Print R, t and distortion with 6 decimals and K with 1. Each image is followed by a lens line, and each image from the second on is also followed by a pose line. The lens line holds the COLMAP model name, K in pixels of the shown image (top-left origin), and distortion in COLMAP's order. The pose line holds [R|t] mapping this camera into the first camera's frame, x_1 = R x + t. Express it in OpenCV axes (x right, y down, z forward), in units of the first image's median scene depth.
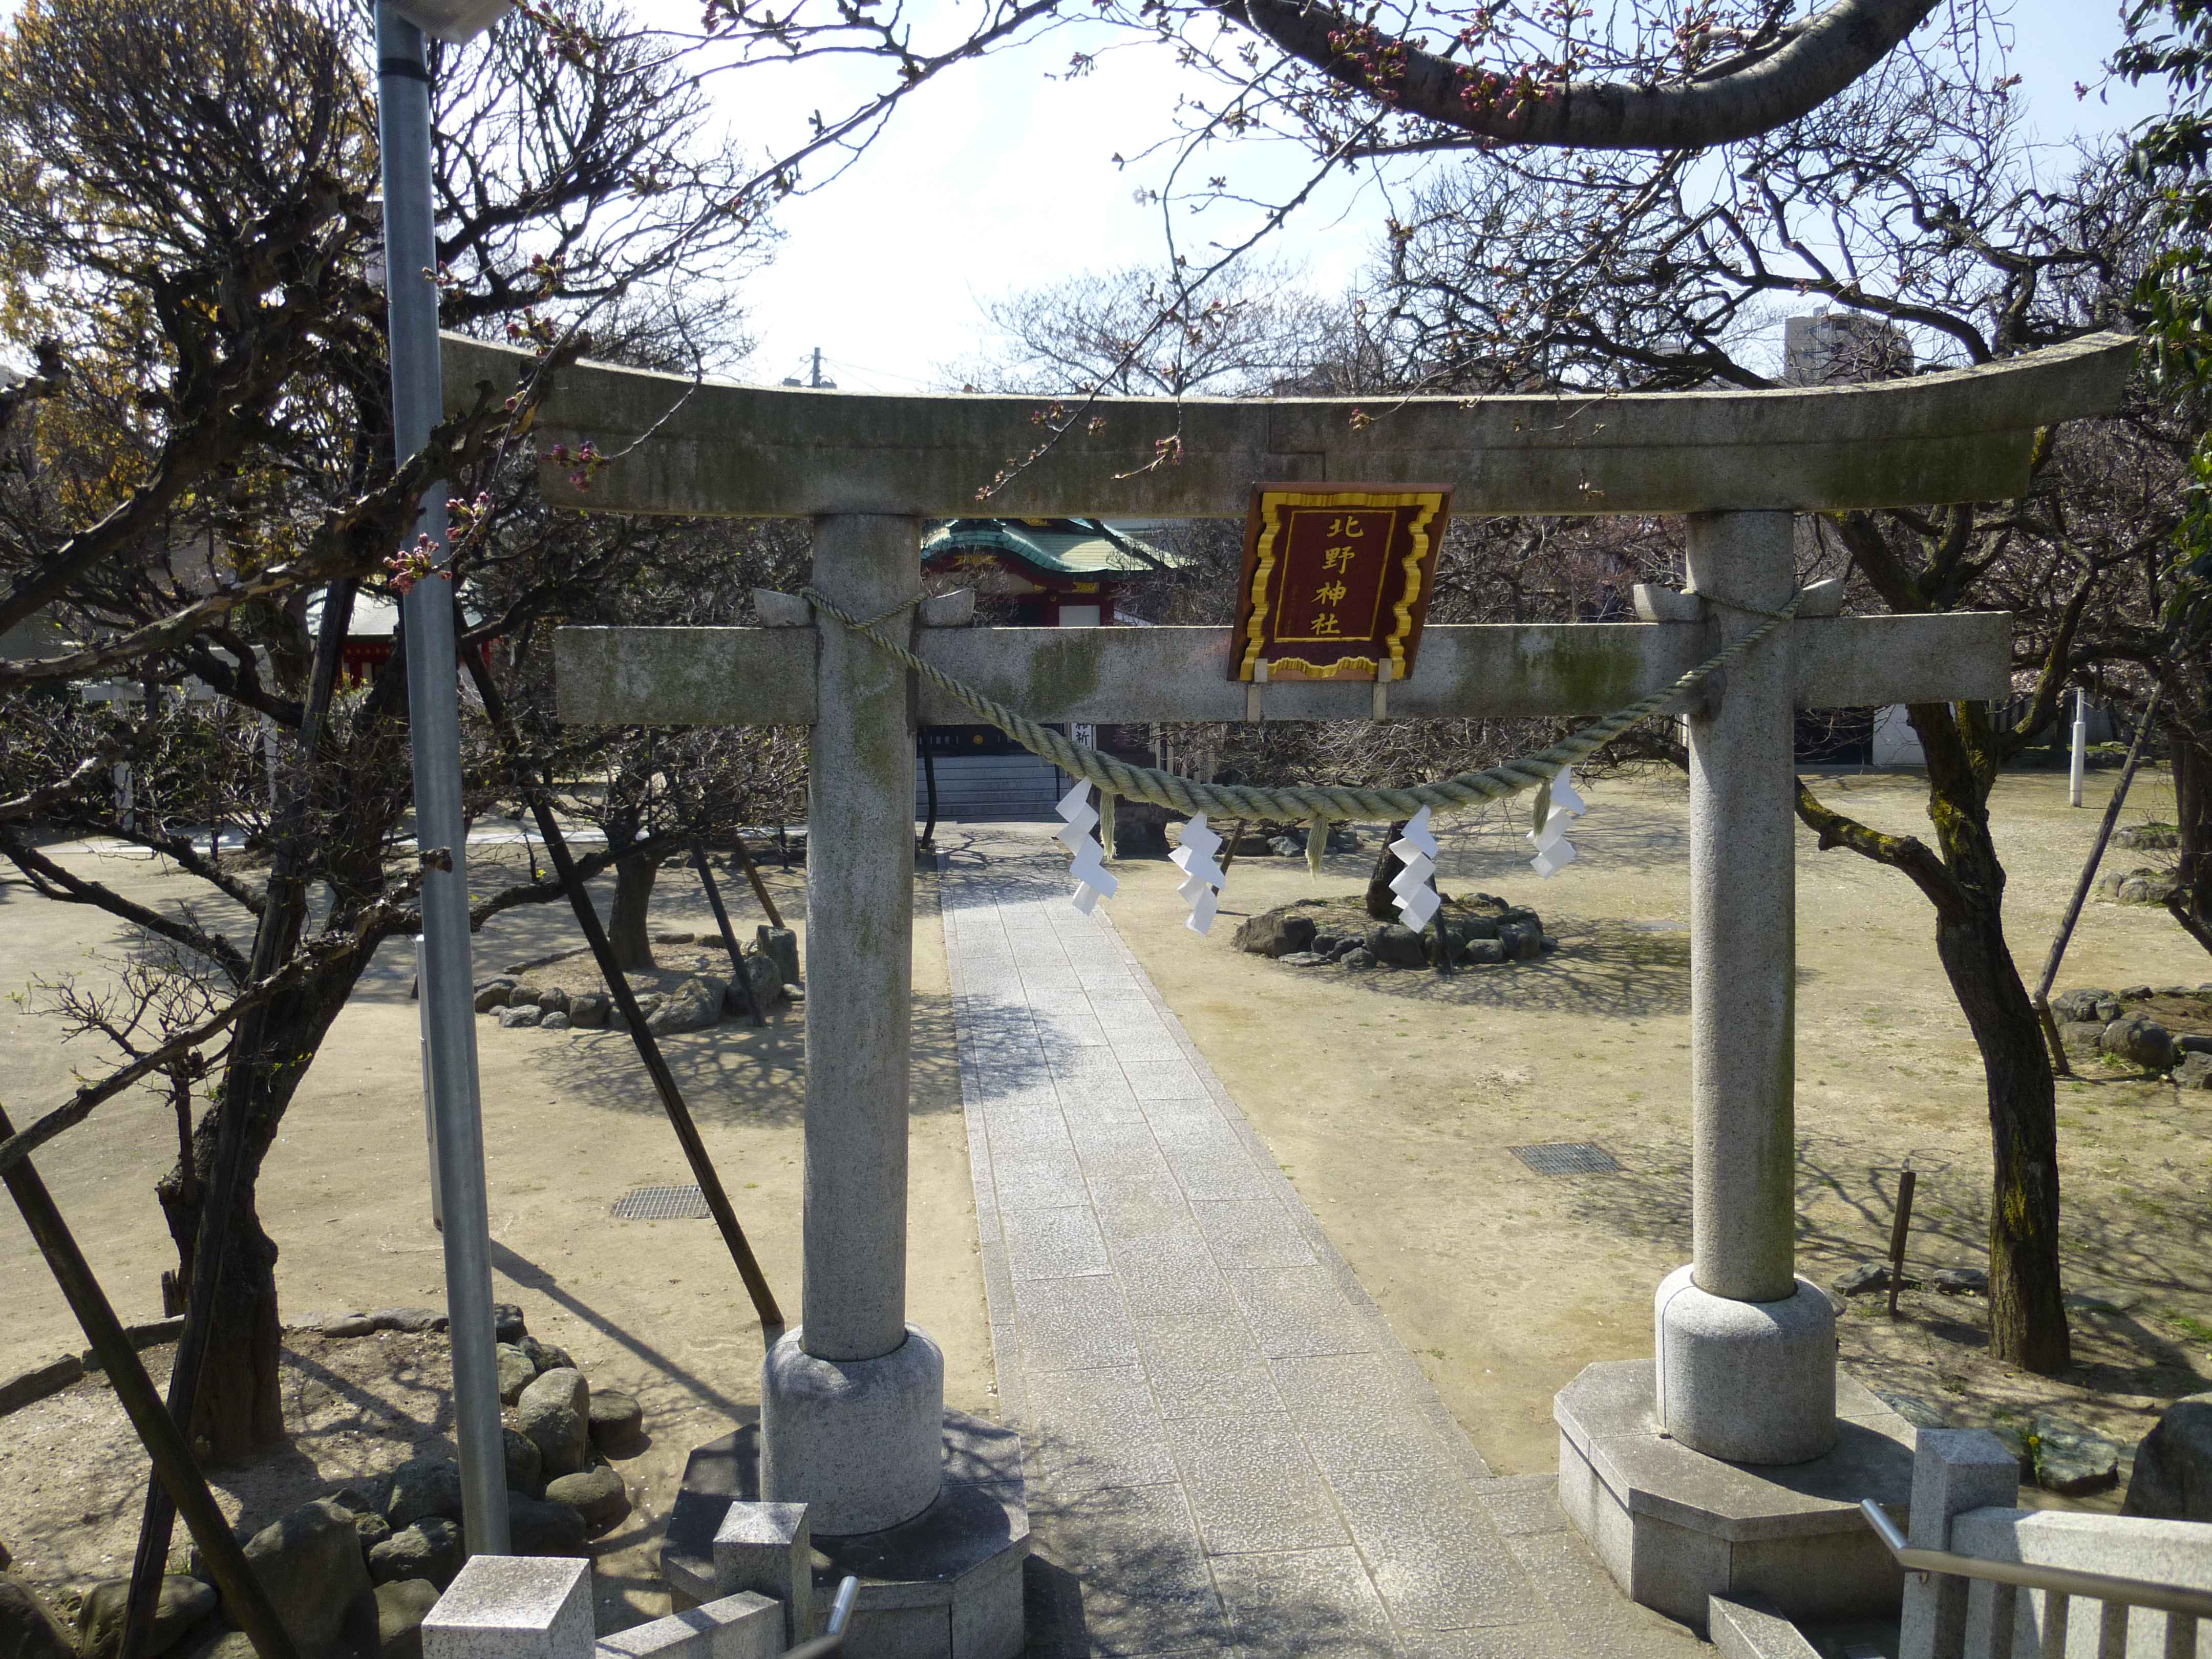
lens RADIAL K [[1749.9, 0, 1107.4], [0, 1749.9, 826.0], [0, 0, 1]] dist [-0.009134, -0.000839]
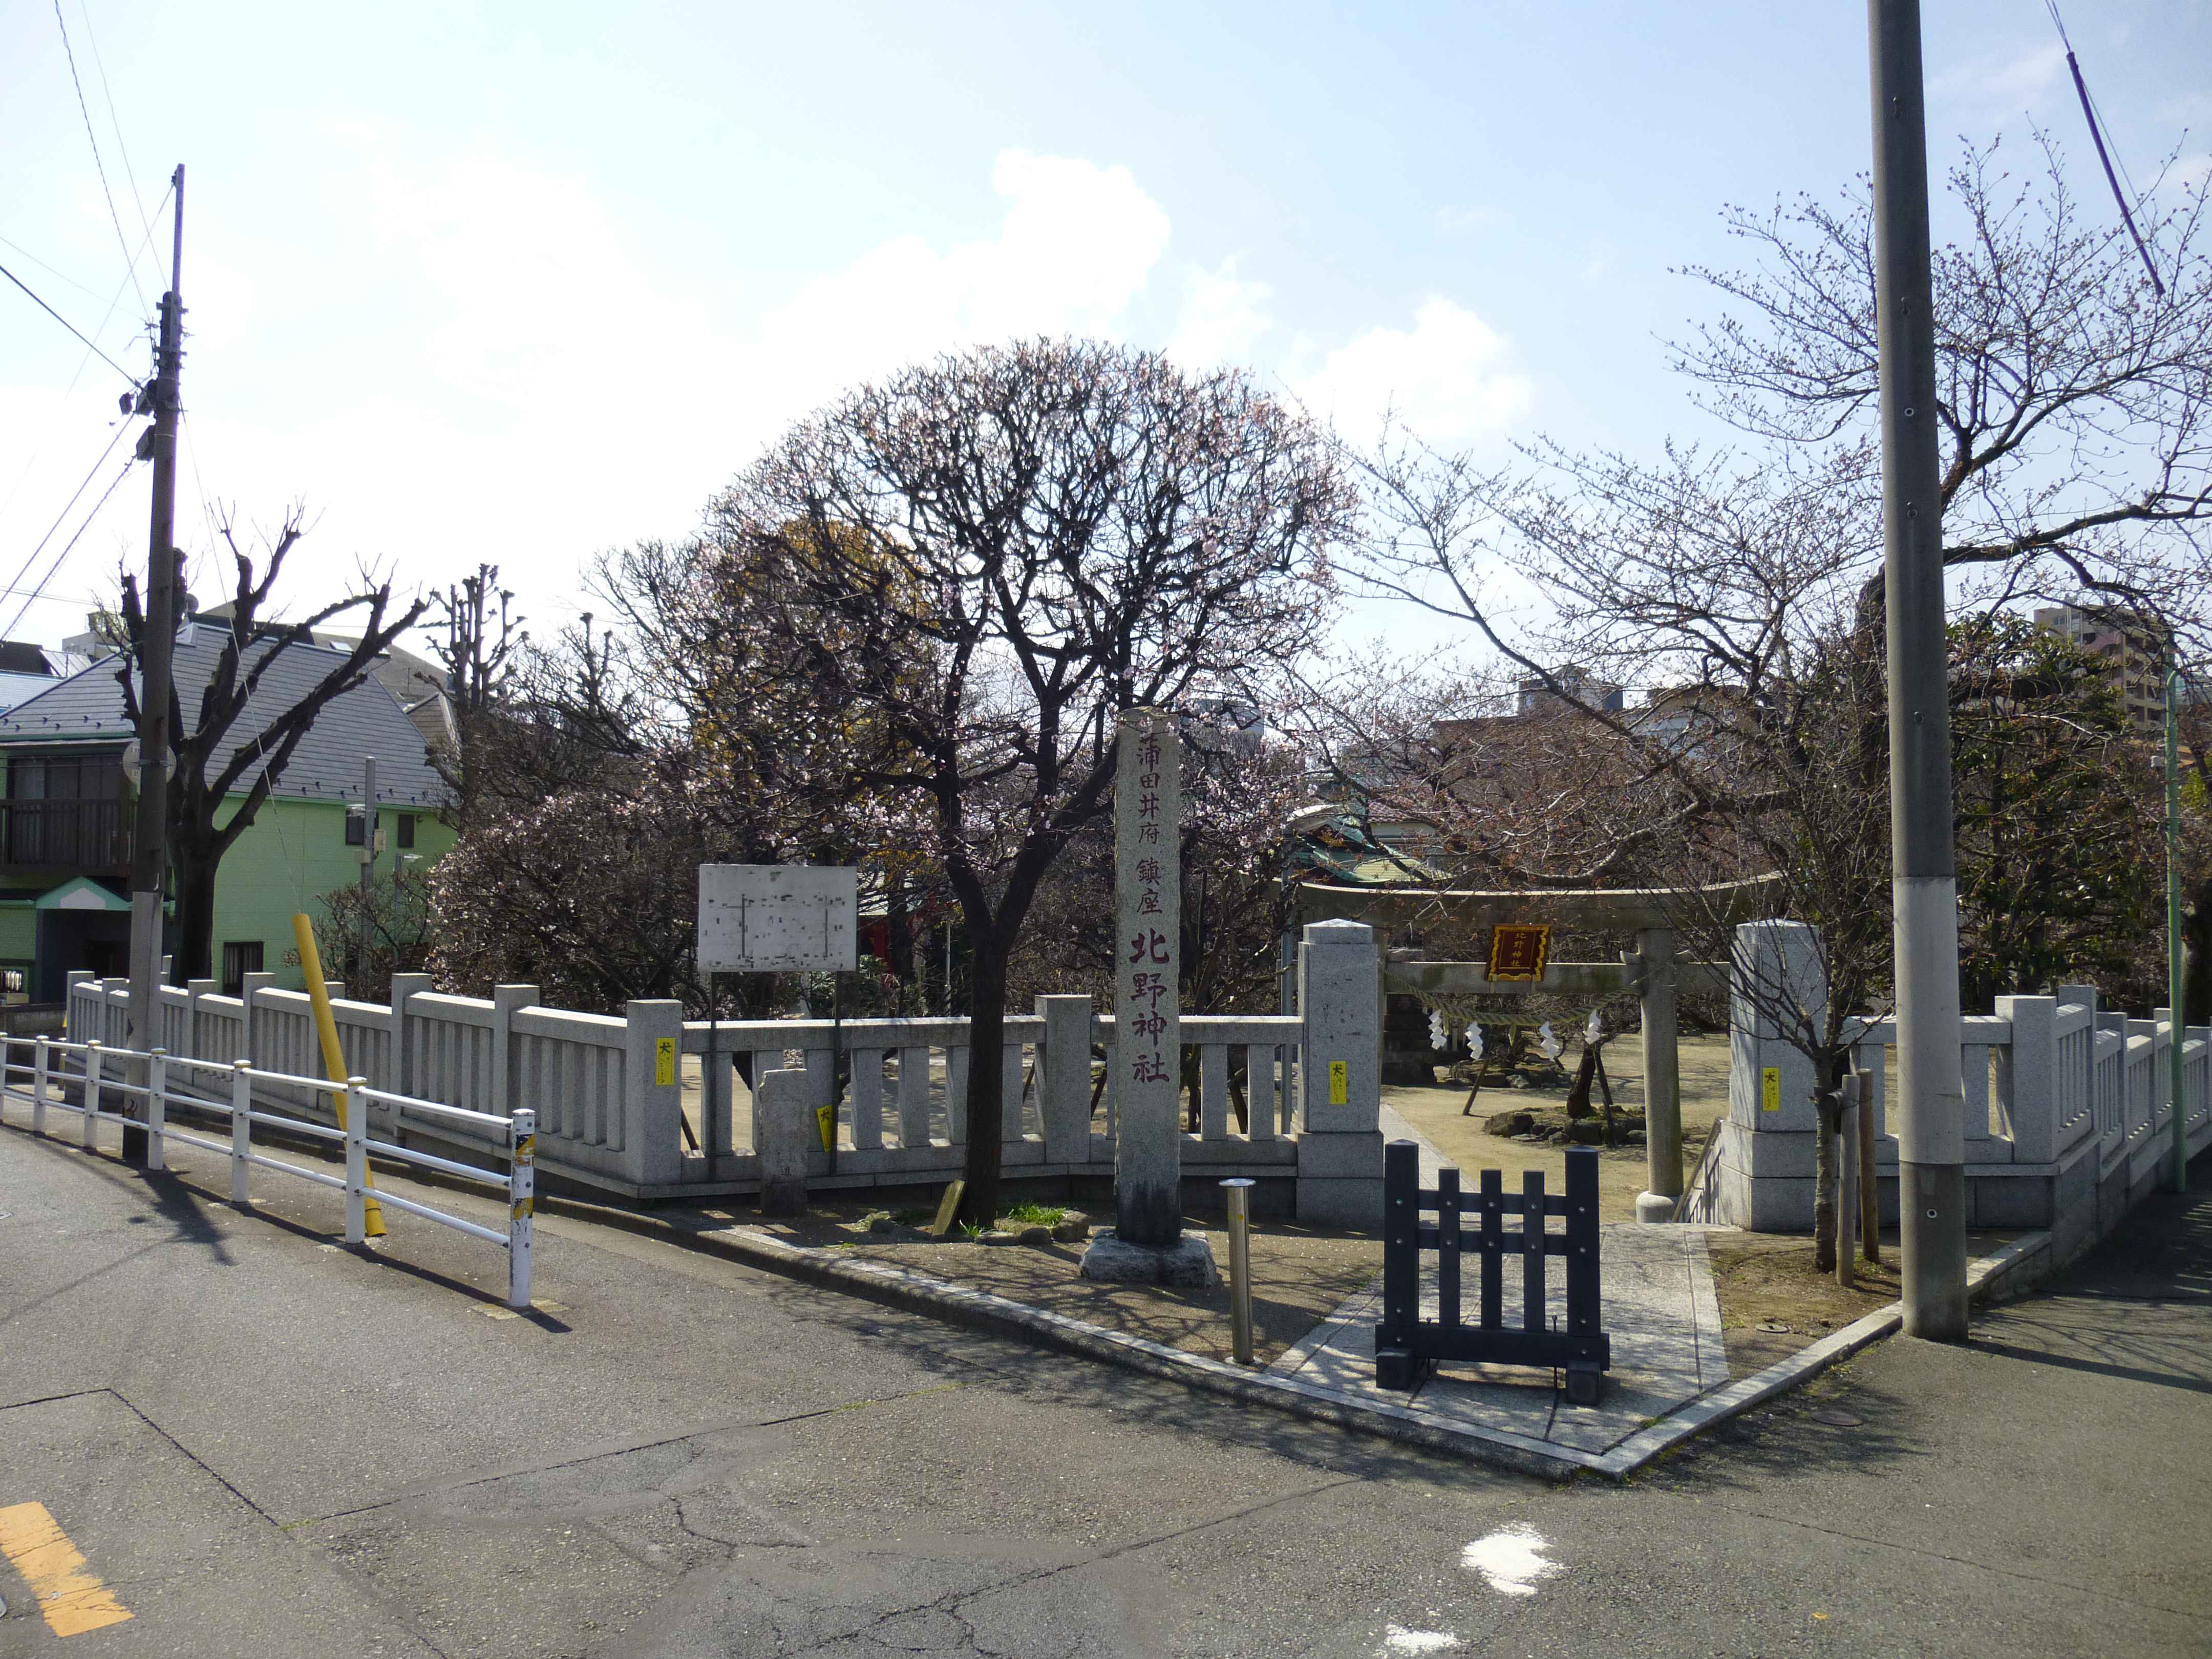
lens RADIAL K [[1749.9, 0, 1107.7], [0, 1749.9, 838.3], [0, 0, 1]] dist [-0.009134, -0.000839]
pose [[0.990411, 0.013049, -0.137538, -0.169836], [-0.032784, 0.989292, -0.142222, 0.132365], [0.134209, 0.145367, 0.980233, -2.173086]]
